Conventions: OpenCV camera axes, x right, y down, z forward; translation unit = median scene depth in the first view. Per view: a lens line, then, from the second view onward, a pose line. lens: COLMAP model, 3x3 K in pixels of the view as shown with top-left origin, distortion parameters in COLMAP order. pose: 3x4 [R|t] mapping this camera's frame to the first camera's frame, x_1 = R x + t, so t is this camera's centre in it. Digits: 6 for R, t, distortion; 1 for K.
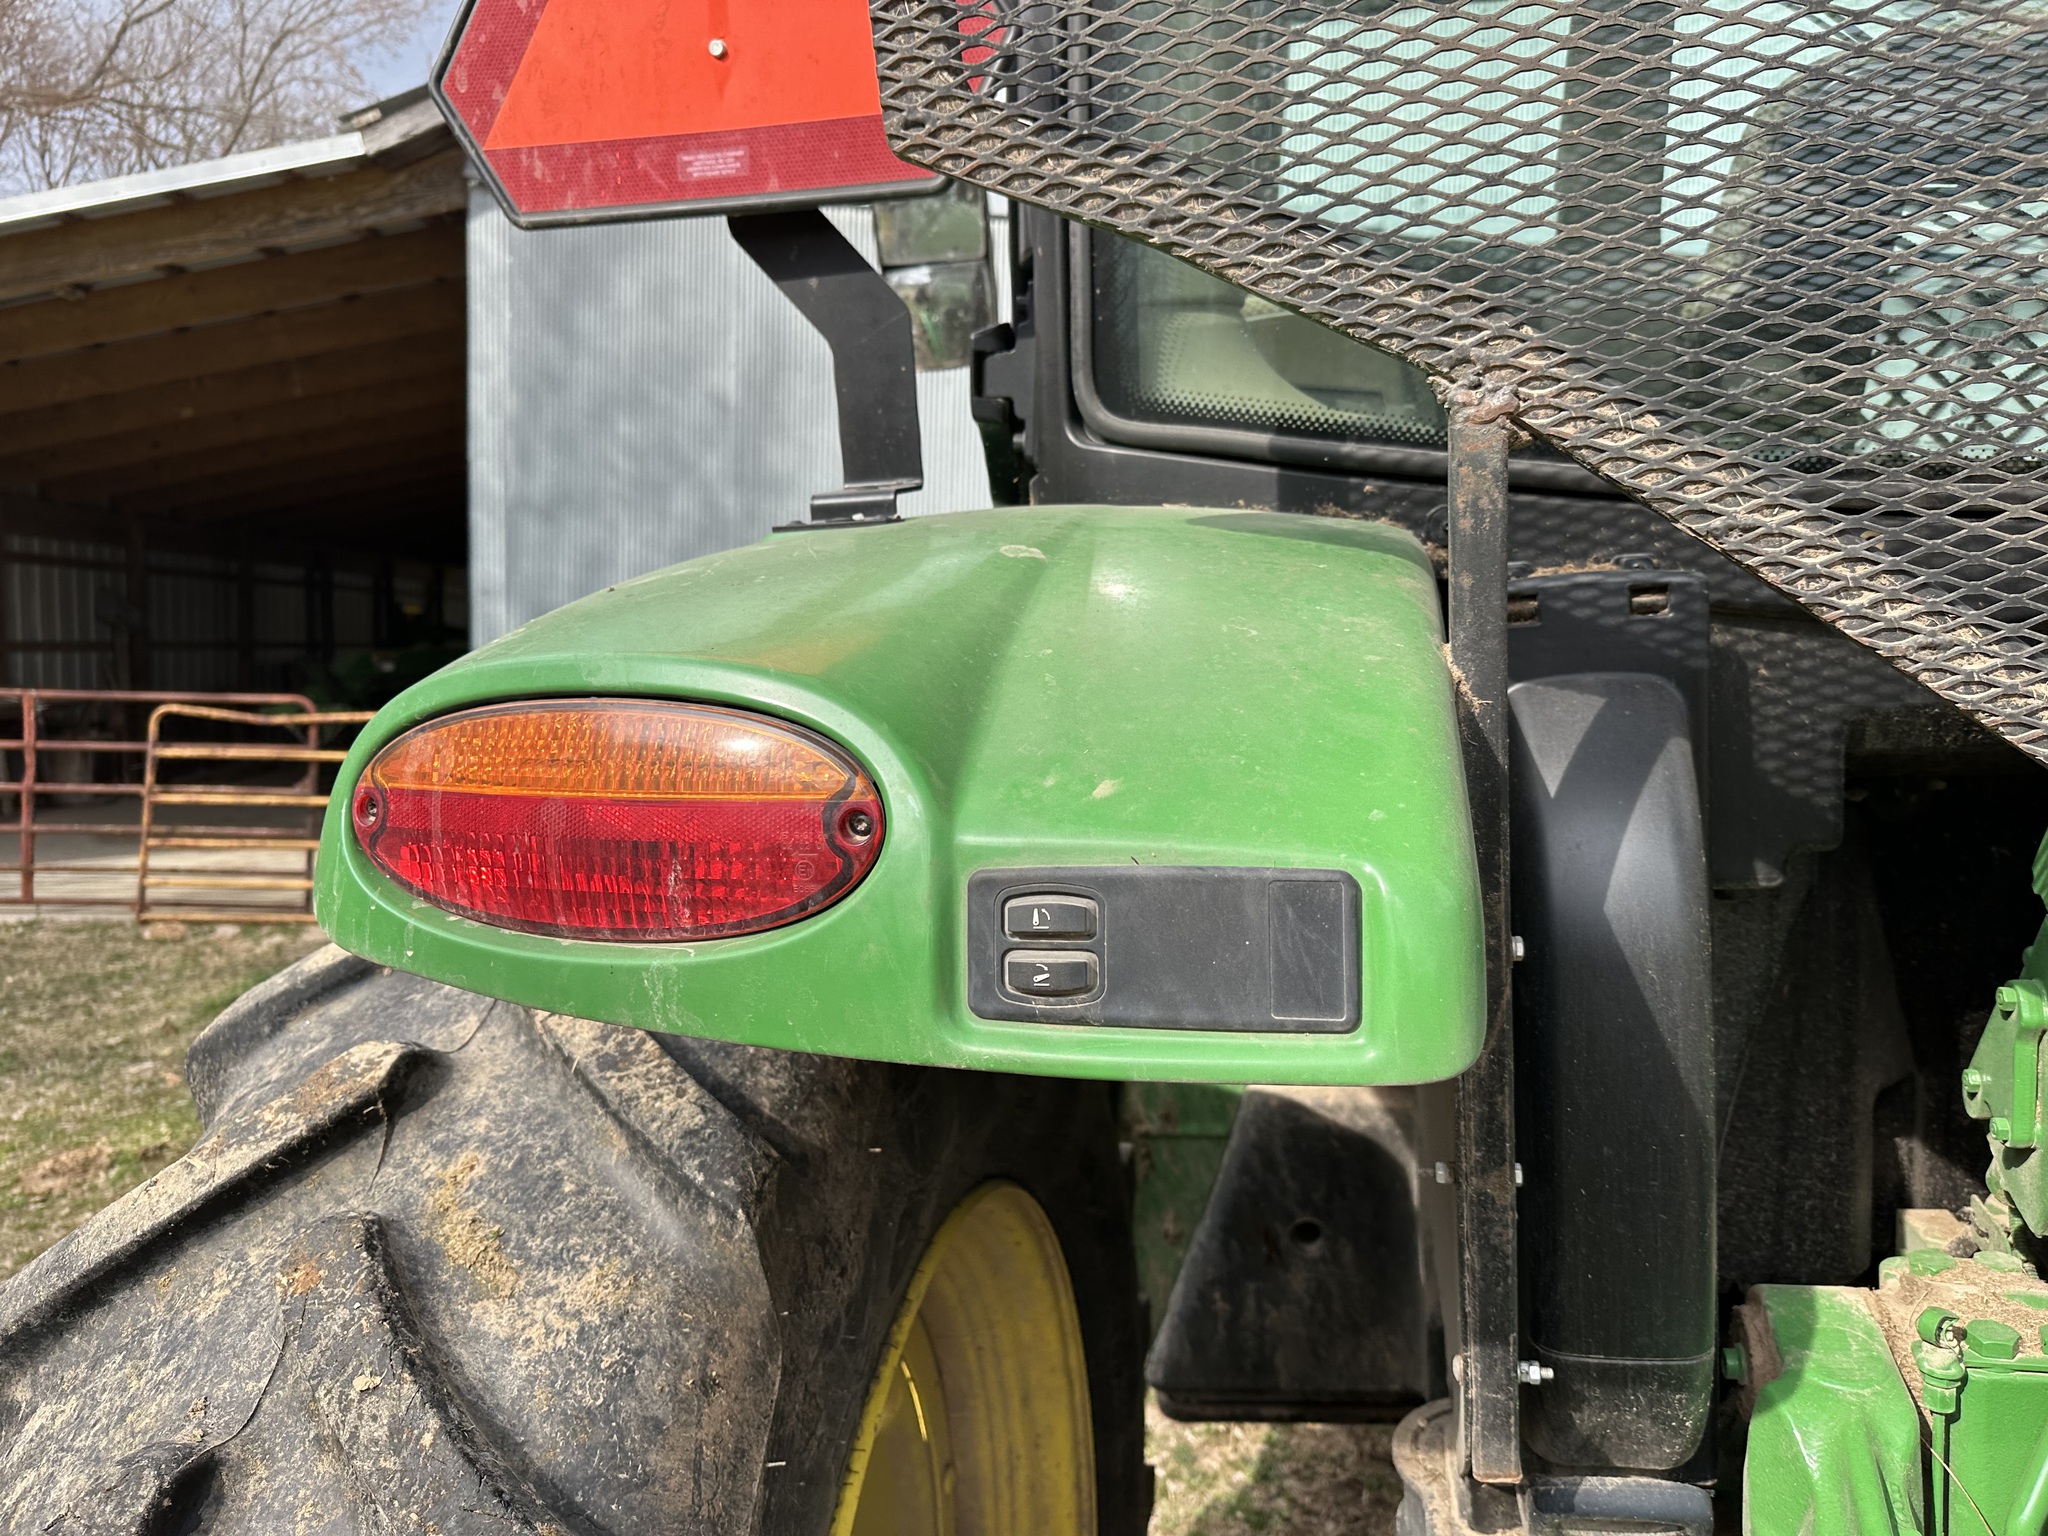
lens RADIAL K [[1449.5, 0, 1003.6], [0, 1449.5, 761.9], [0, 0, 1]] dist [0.030595, -0.041279]
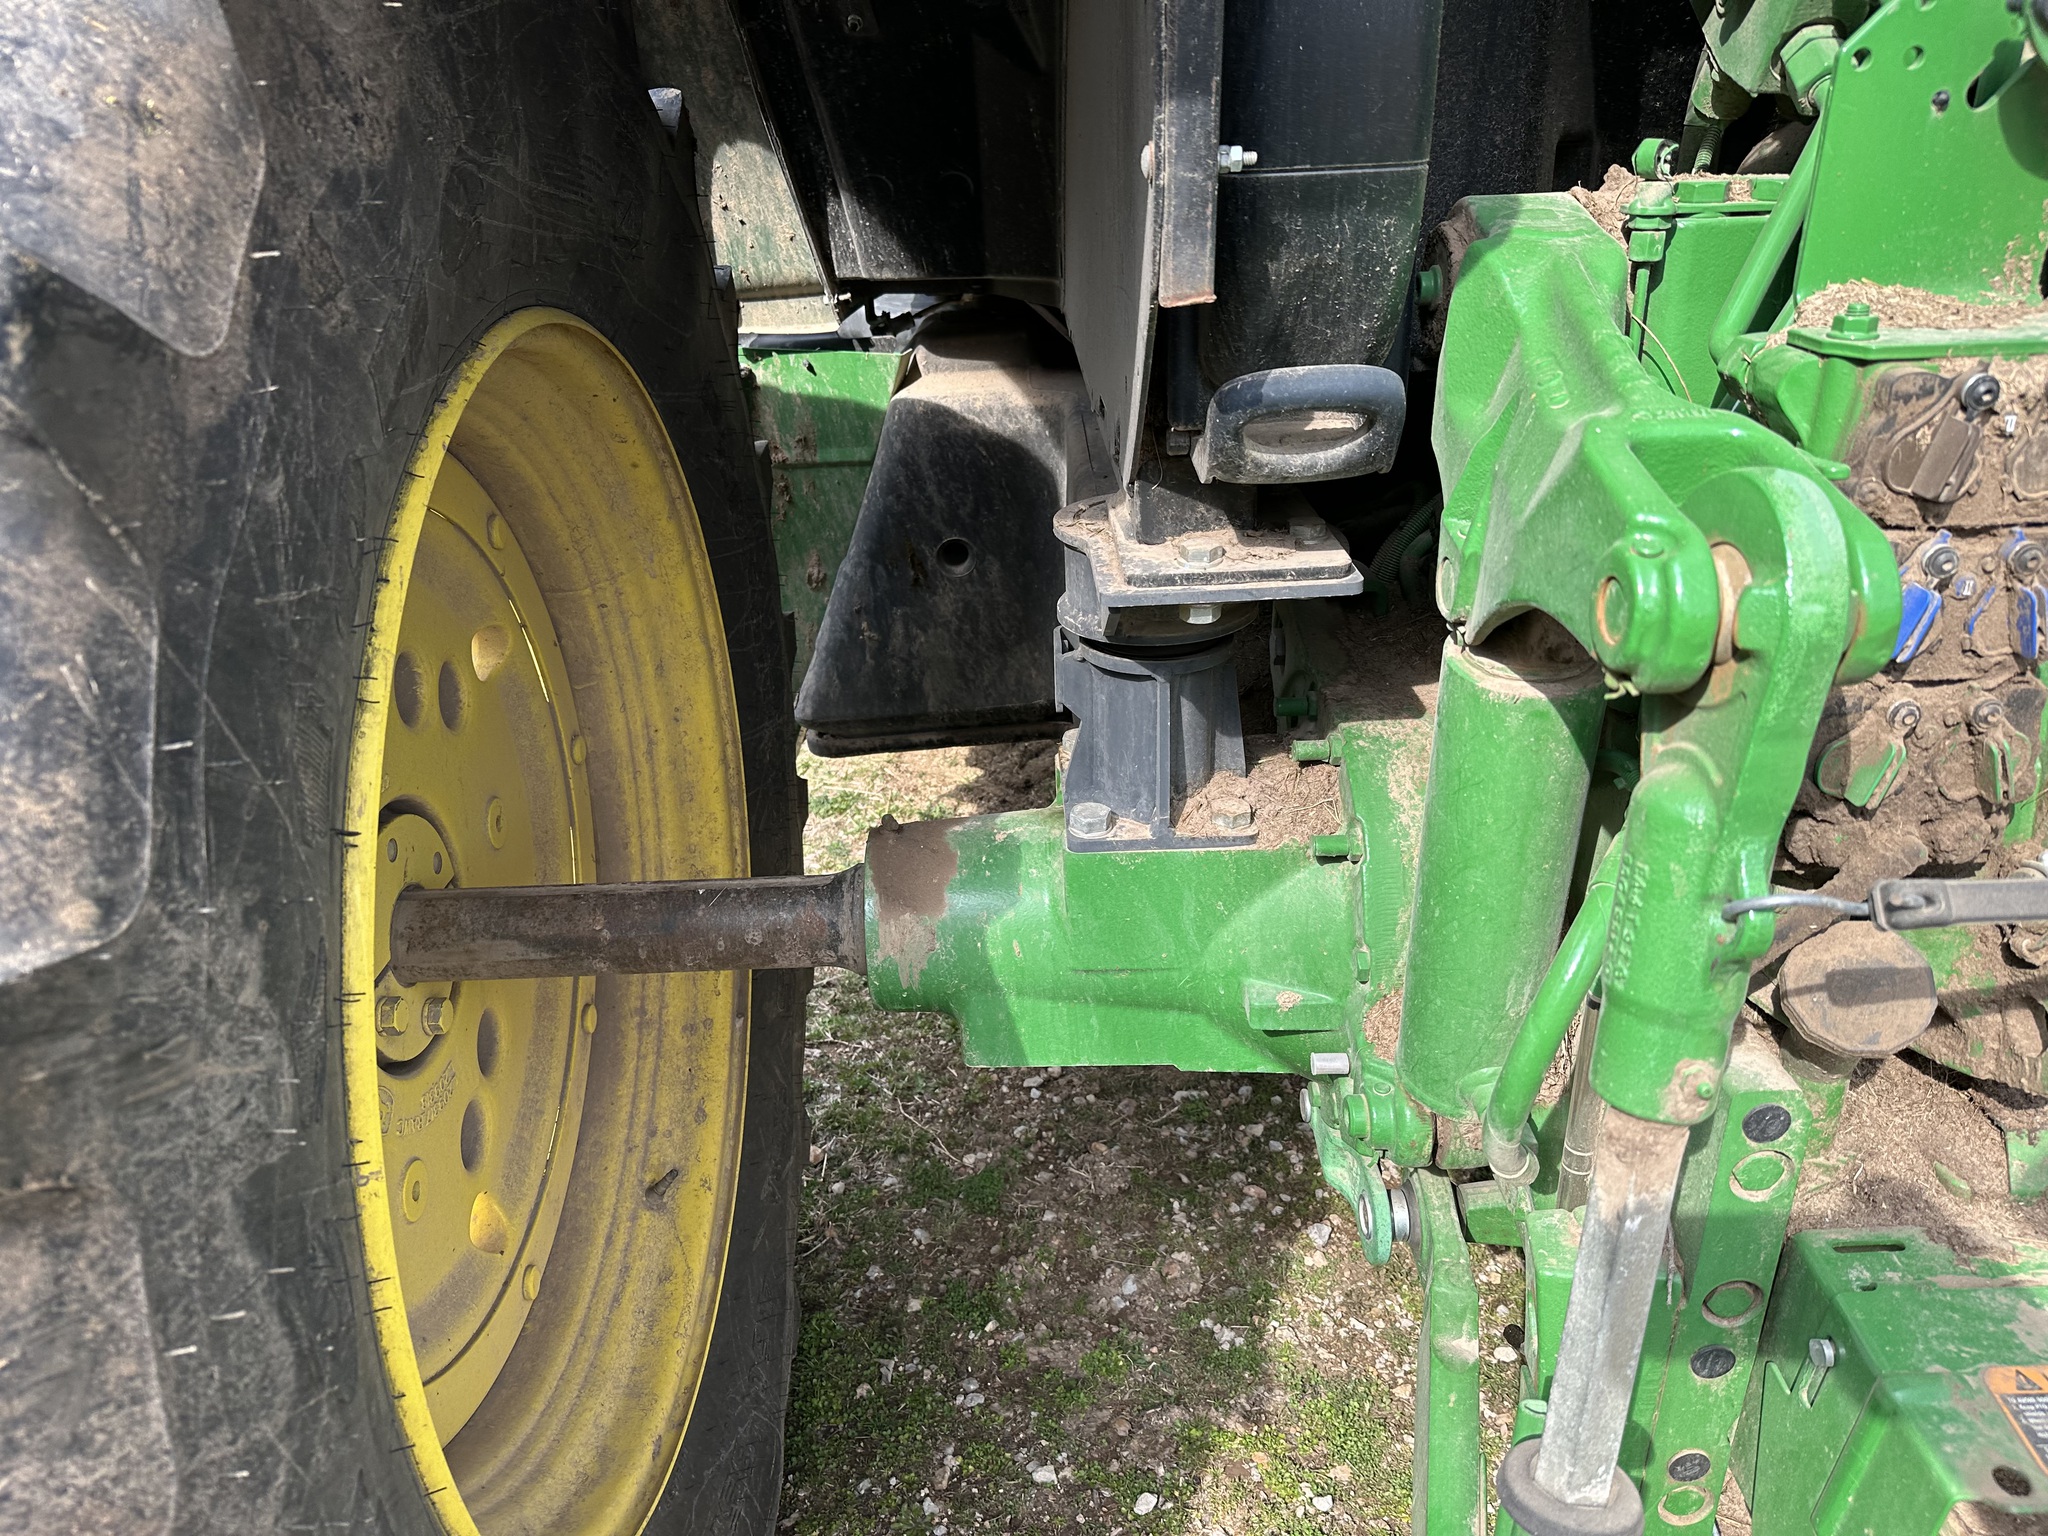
lens RADIAL K [[1449.5, 0, 976.5], [0, 1449.5, 772.5], [0, 0, 1]] dist [0.030595, -0.041279]
pose [[0.974192, -0.068144, 0.215189, 0.007929], [0.006423, 0.961325, 0.275343, 0.249327], [-0.225630, -0.266855, 0.936952, 0.075642]]
